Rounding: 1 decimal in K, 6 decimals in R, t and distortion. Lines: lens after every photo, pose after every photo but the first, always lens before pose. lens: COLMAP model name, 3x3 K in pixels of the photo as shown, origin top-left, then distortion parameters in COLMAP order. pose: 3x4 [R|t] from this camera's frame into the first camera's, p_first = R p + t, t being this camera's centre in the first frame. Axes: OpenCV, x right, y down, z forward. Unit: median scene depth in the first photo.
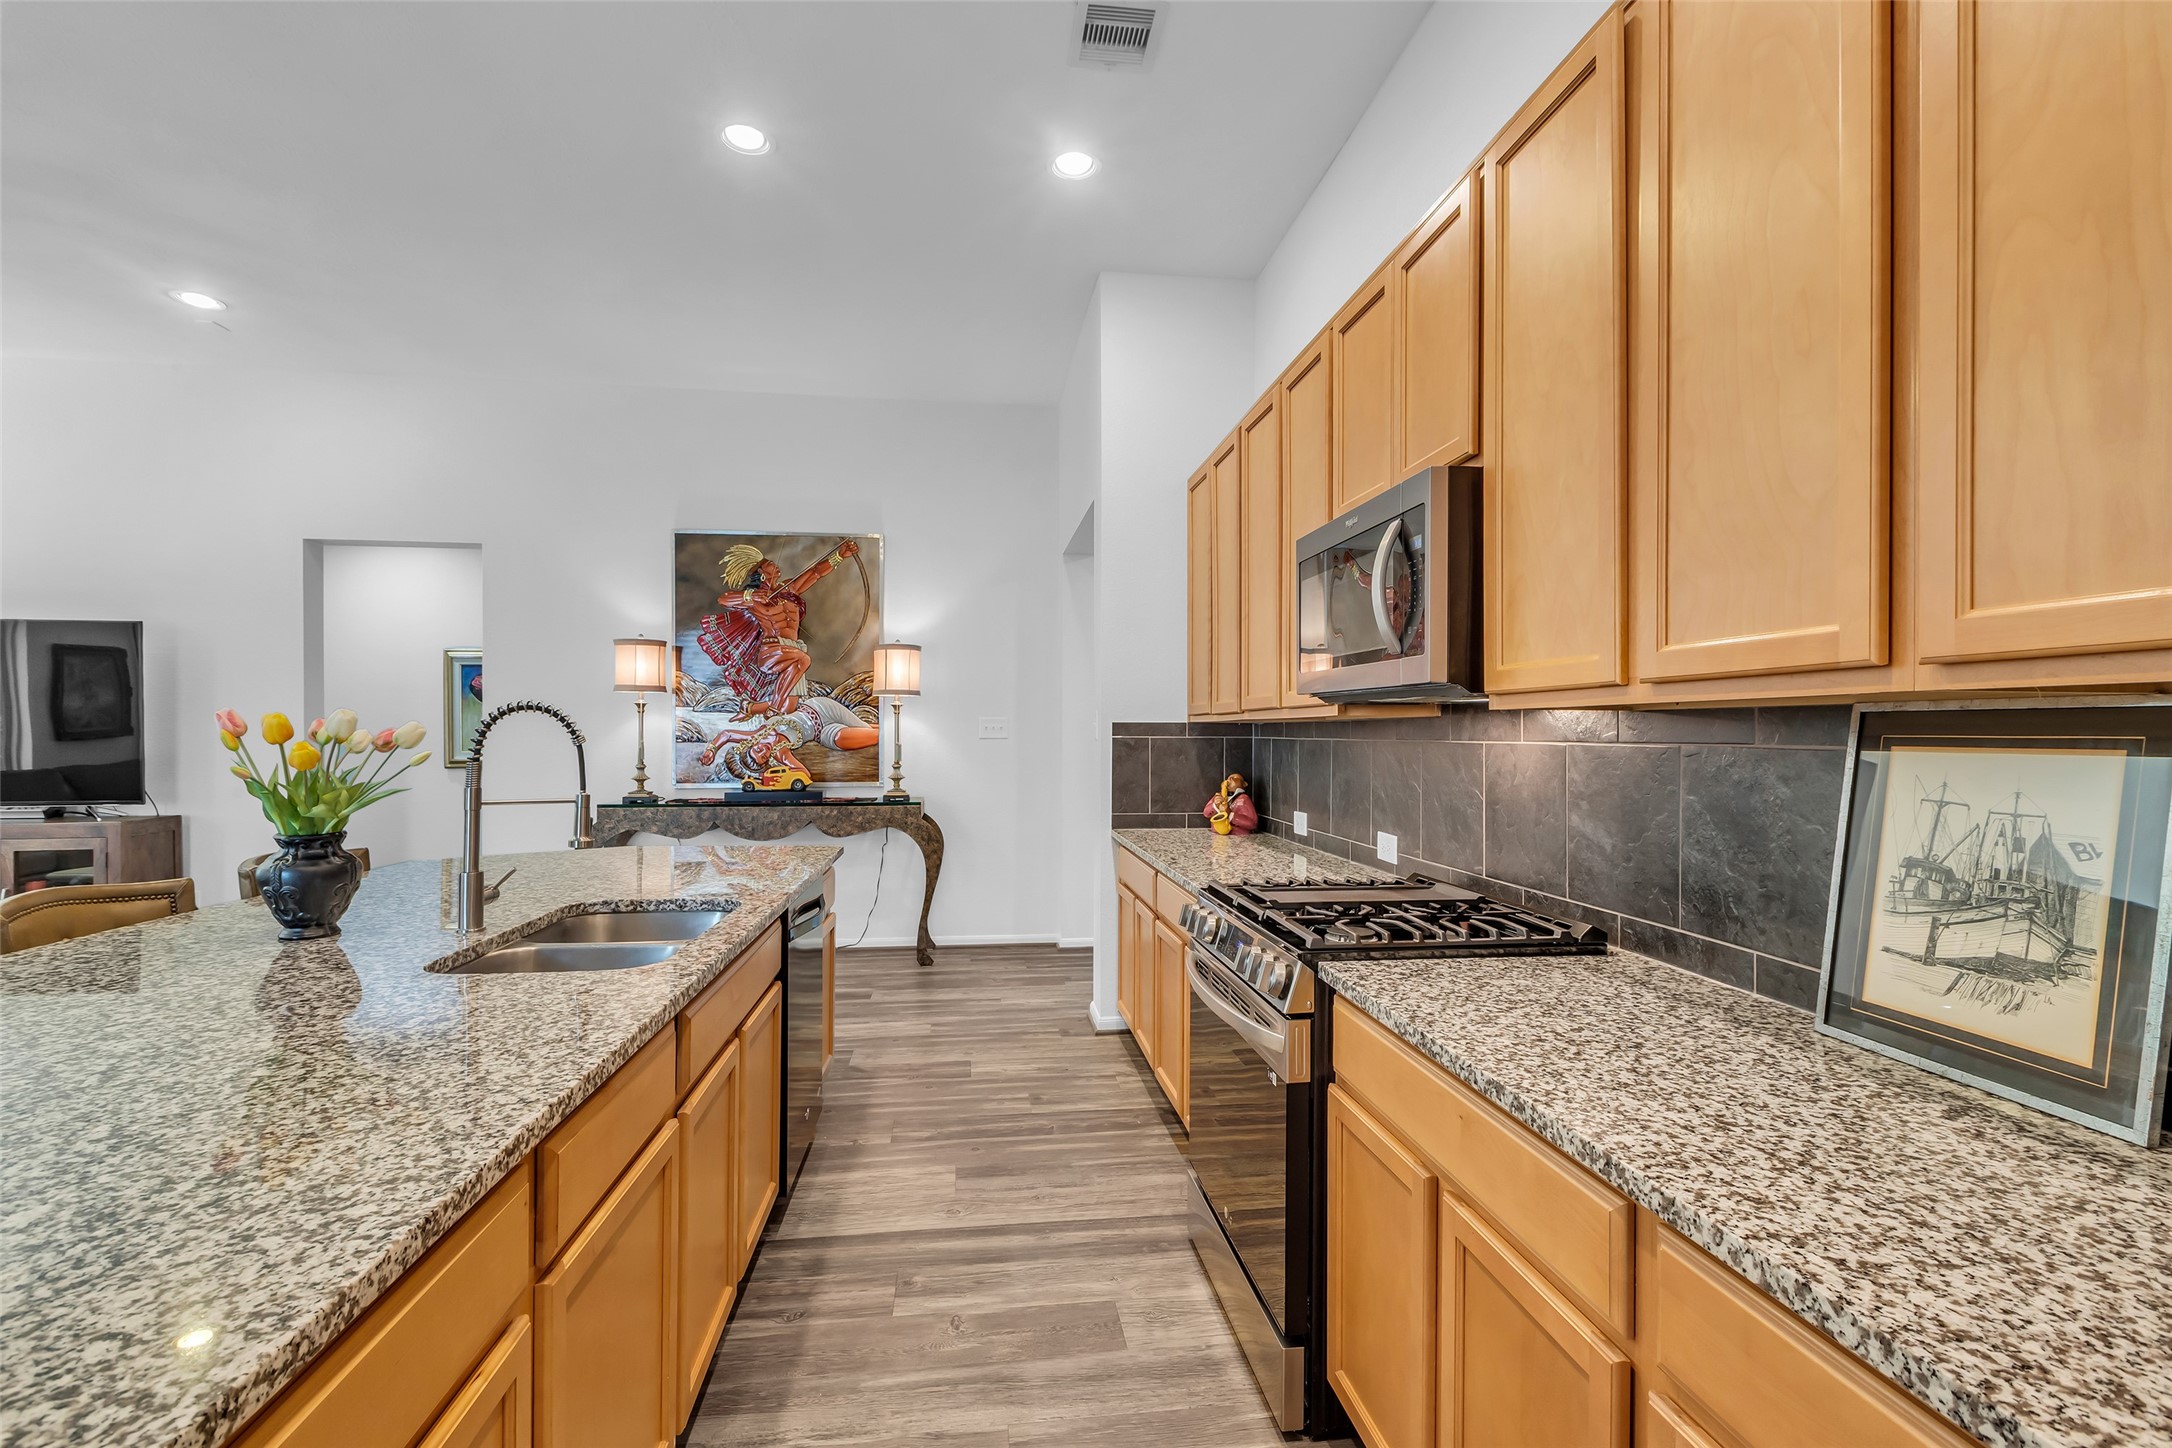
lens RADIAL K [[970.9, 0, 1099.2], [0, 970.9, 733.3], [0, 0, 1]] dist [0.005008, -0.001337]
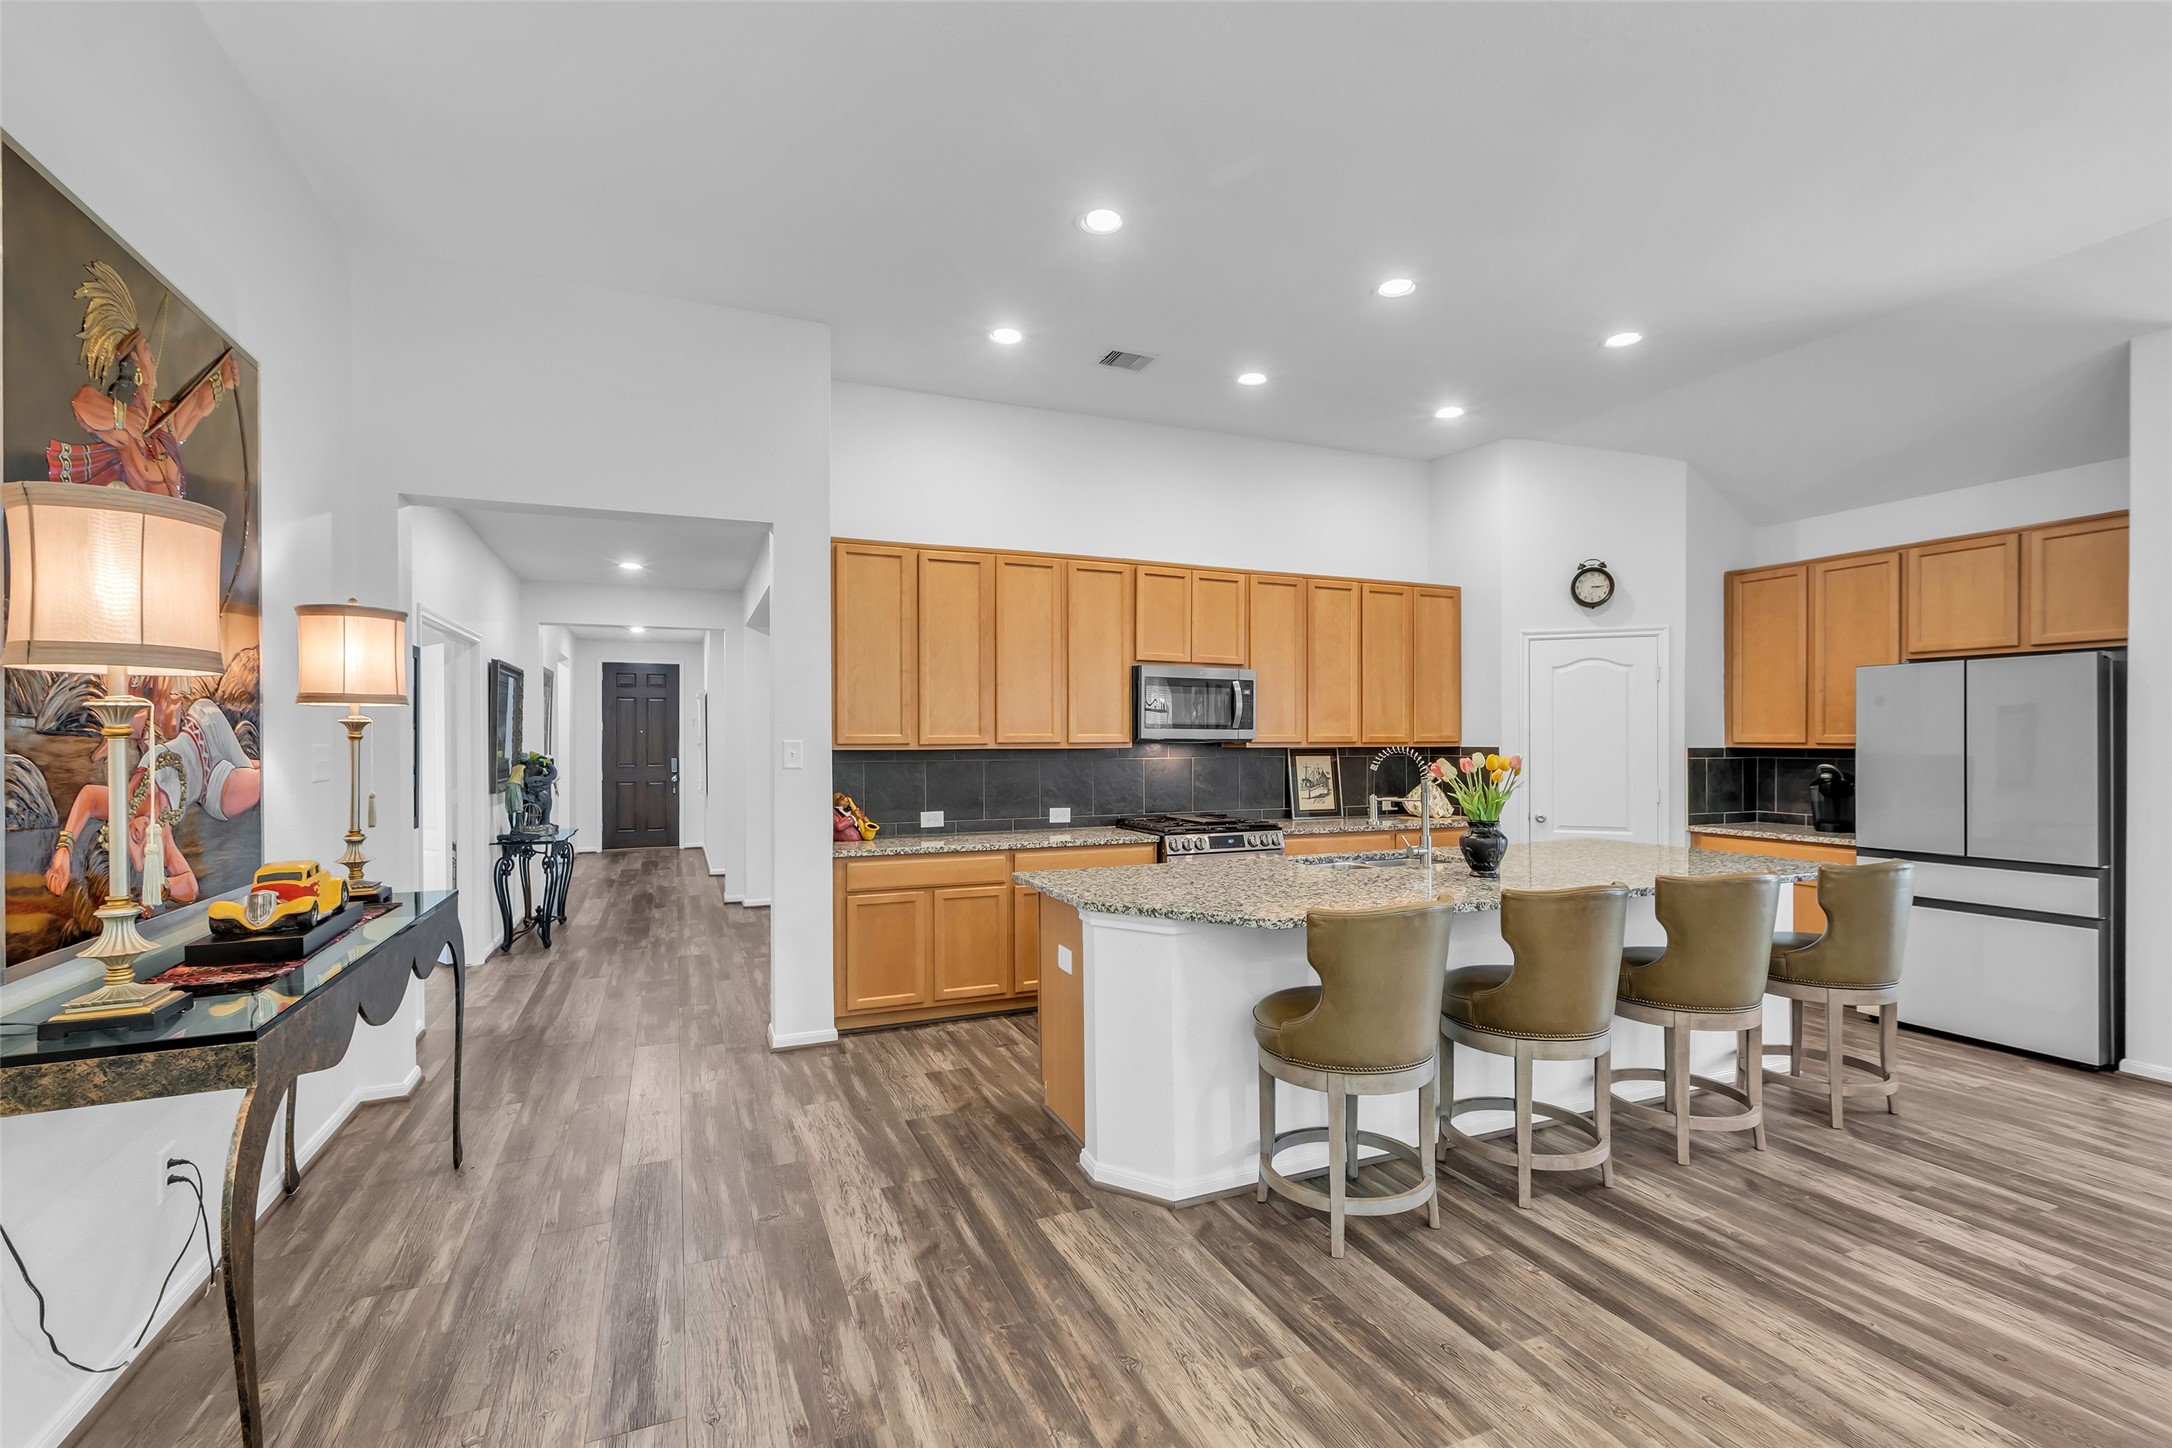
lens RADIAL K [[970.9, 0, 1097.3], [0, 970.9, 737.4], [0, 0, 1]] dist [0.005008, -0.001337]
pose [[-0.267624, -0.002330, 0.963521, -0.821082], [0.001120, 0.999996, 0.002729, -0.021689], [-0.963523, 0.001810, -0.267620, 0.752732]]
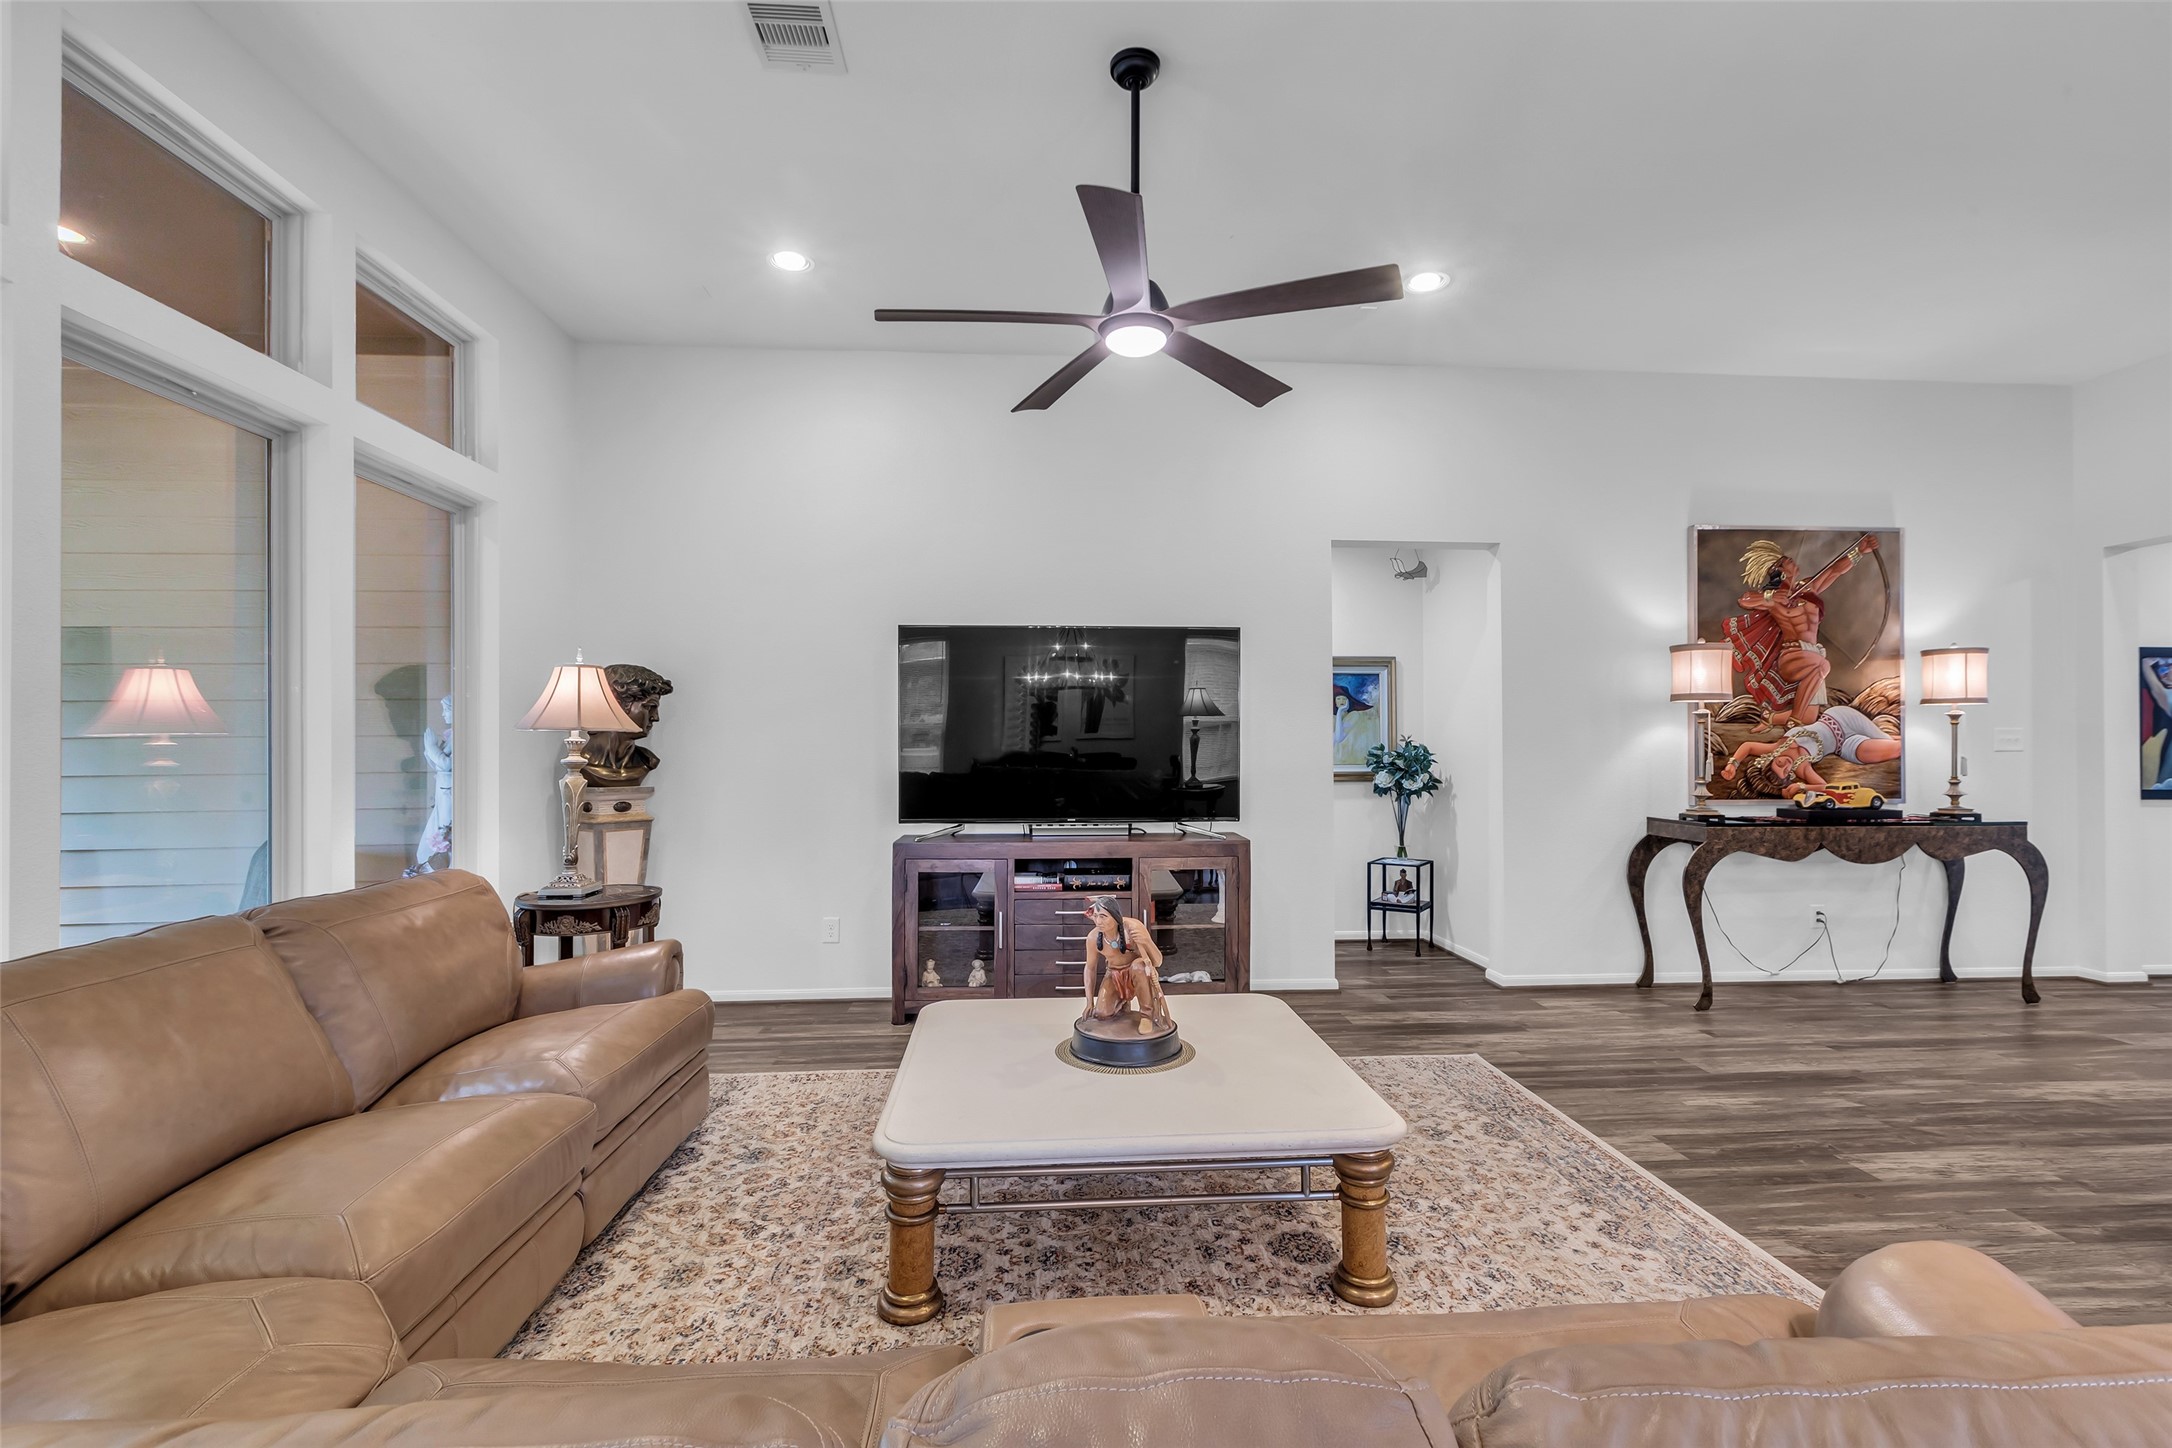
lens RADIAL K [[970.9, 0, 1094.7], [0, 970.9, 732.2], [0, 0, 1]] dist [0.005008, -0.001337]
pose [[0.997853, -0.002344, -0.065452, -0.948496], [0.001858, 0.999970, -0.007484, -0.007141], [0.065467, 0.007346, 0.997828, 0.038073]]
